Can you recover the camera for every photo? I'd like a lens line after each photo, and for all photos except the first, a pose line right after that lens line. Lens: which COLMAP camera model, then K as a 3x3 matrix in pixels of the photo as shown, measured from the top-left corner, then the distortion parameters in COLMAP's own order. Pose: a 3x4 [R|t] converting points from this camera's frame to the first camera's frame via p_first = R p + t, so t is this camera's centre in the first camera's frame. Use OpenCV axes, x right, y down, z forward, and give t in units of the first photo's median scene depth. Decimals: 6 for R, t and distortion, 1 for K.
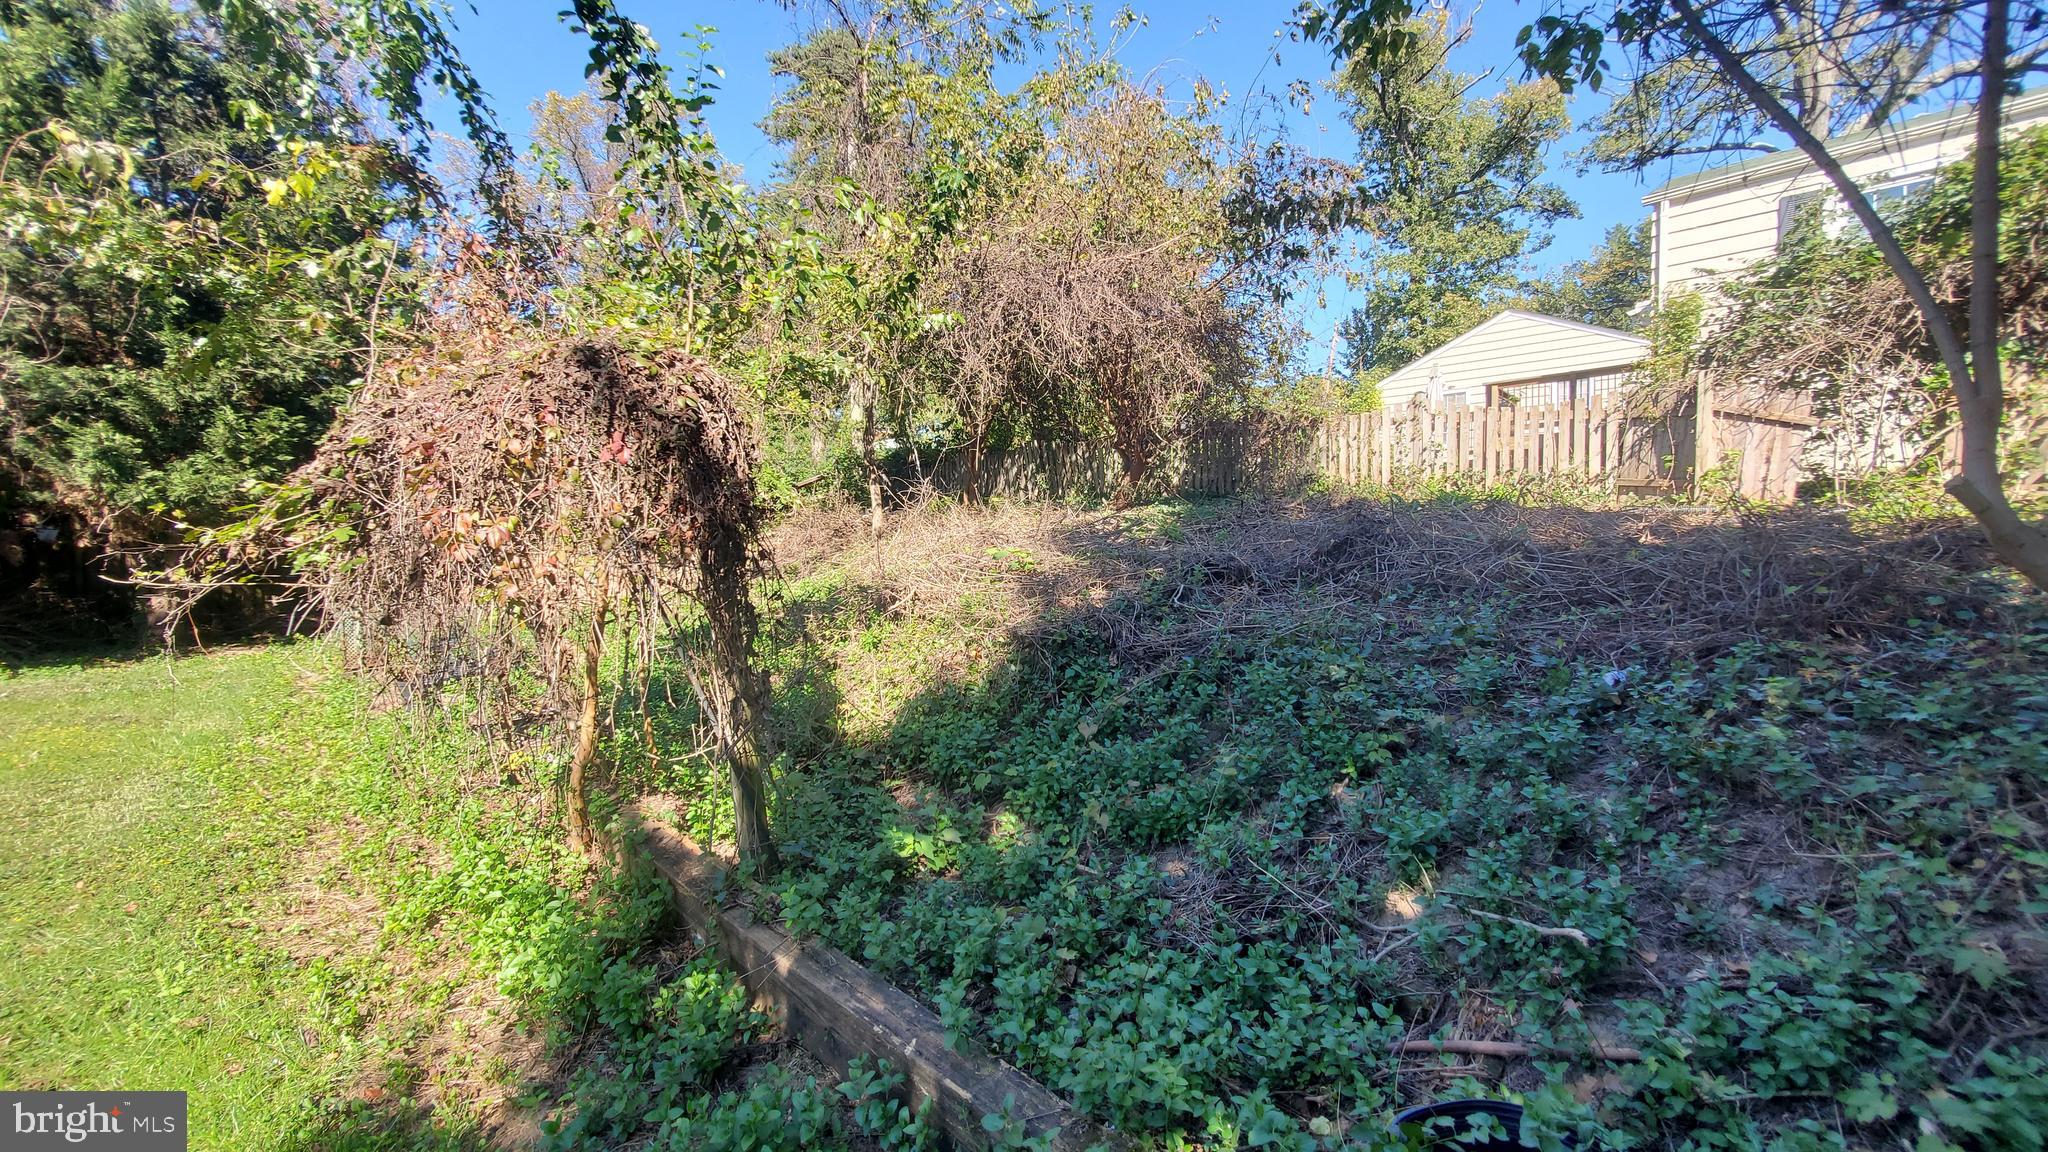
lens RADIAL K [[831.8, 0, 1021.5], [0, 831.8, 560.1], [0, 0, 1]] dist [0.002434, 0.000447]
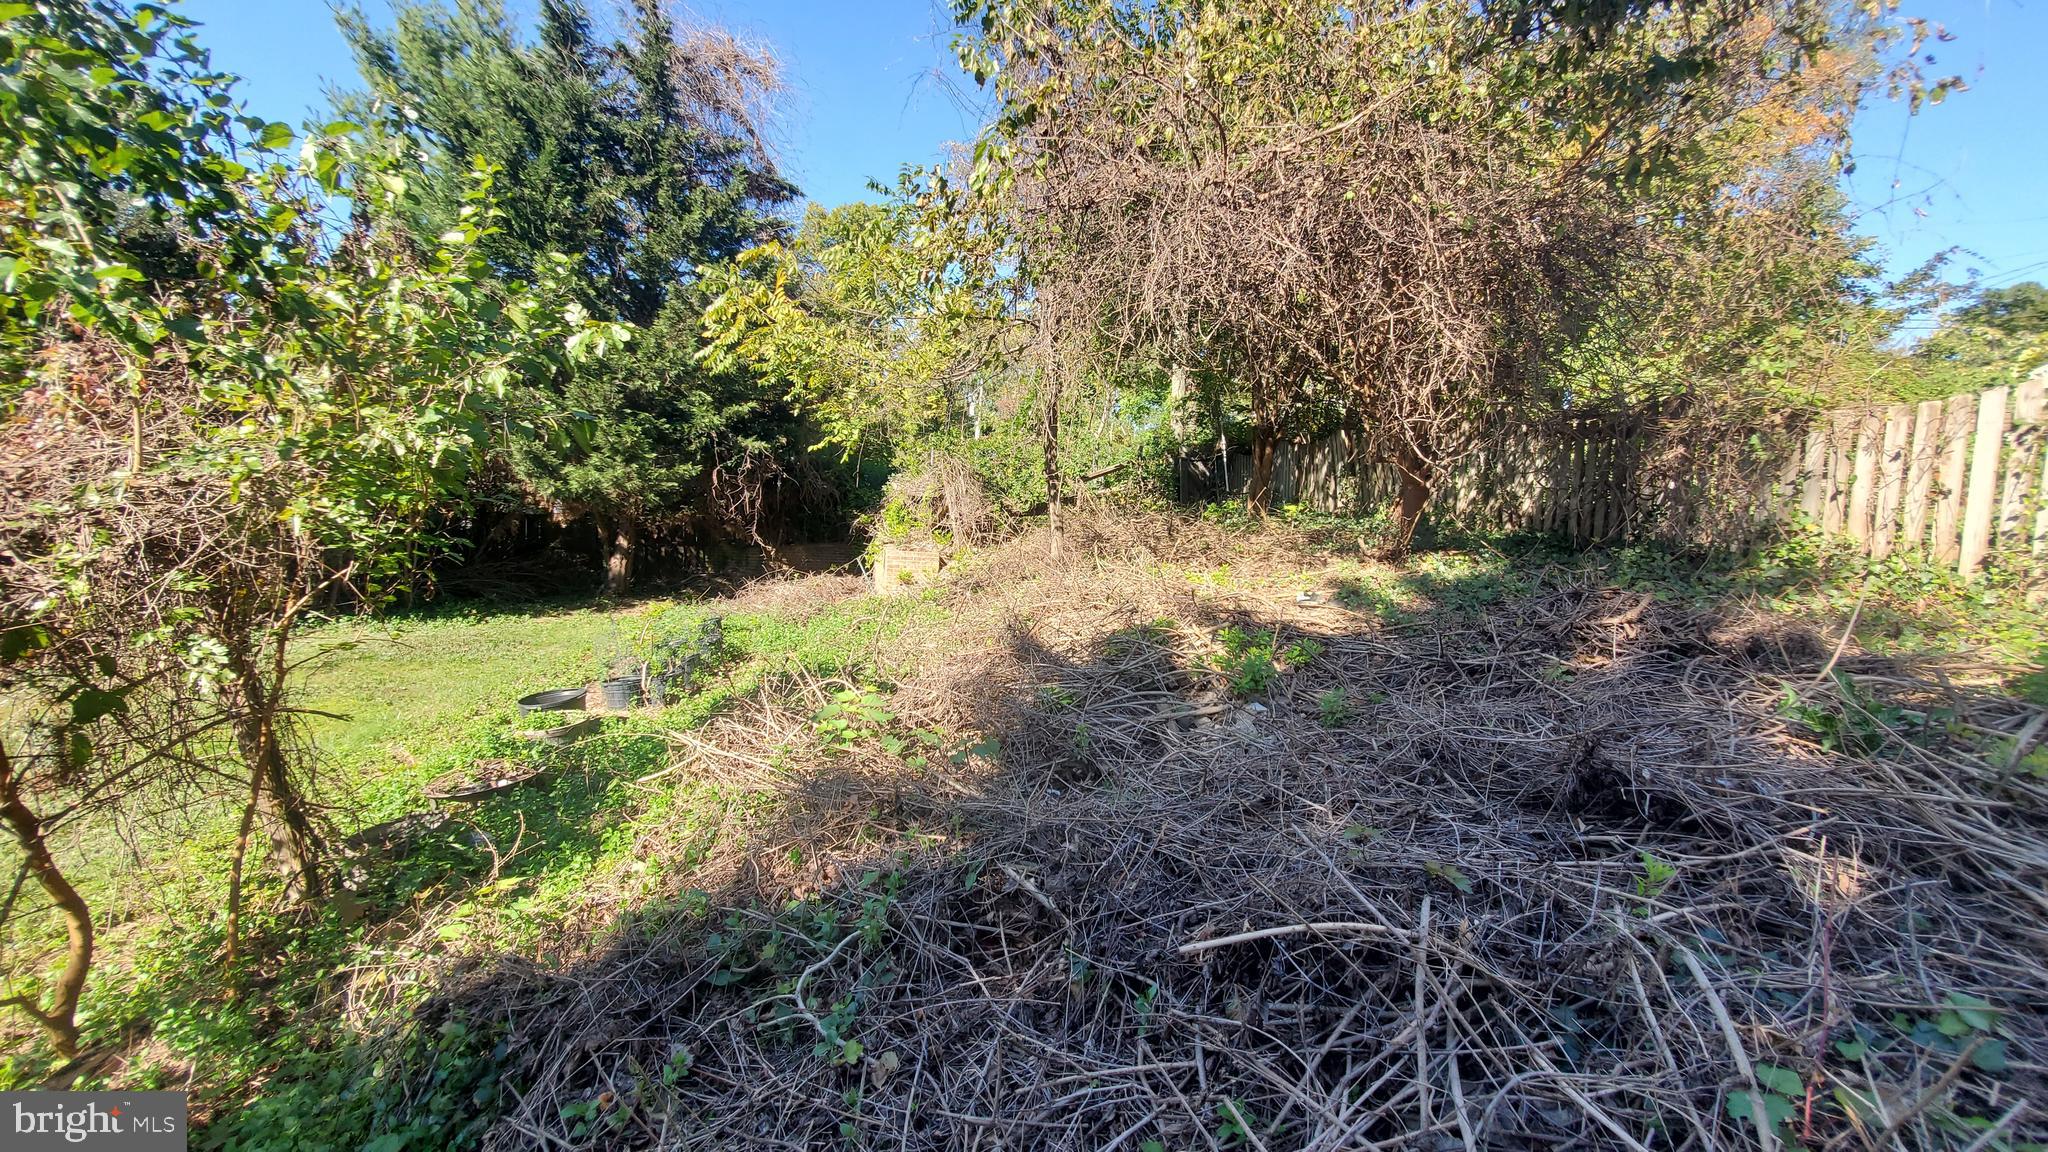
lens RADIAL K [[831.8, 0, 1032.0], [0, 831.8, 571.6], [0, 0, 1]] dist [0.002434, 0.000447]
pose [[0.821548, 0.092543, -0.562579, 0.263437], [-0.045846, 0.994266, 0.096605, -0.102077], [0.568293, -0.053574, 0.821080, 0.335595]]
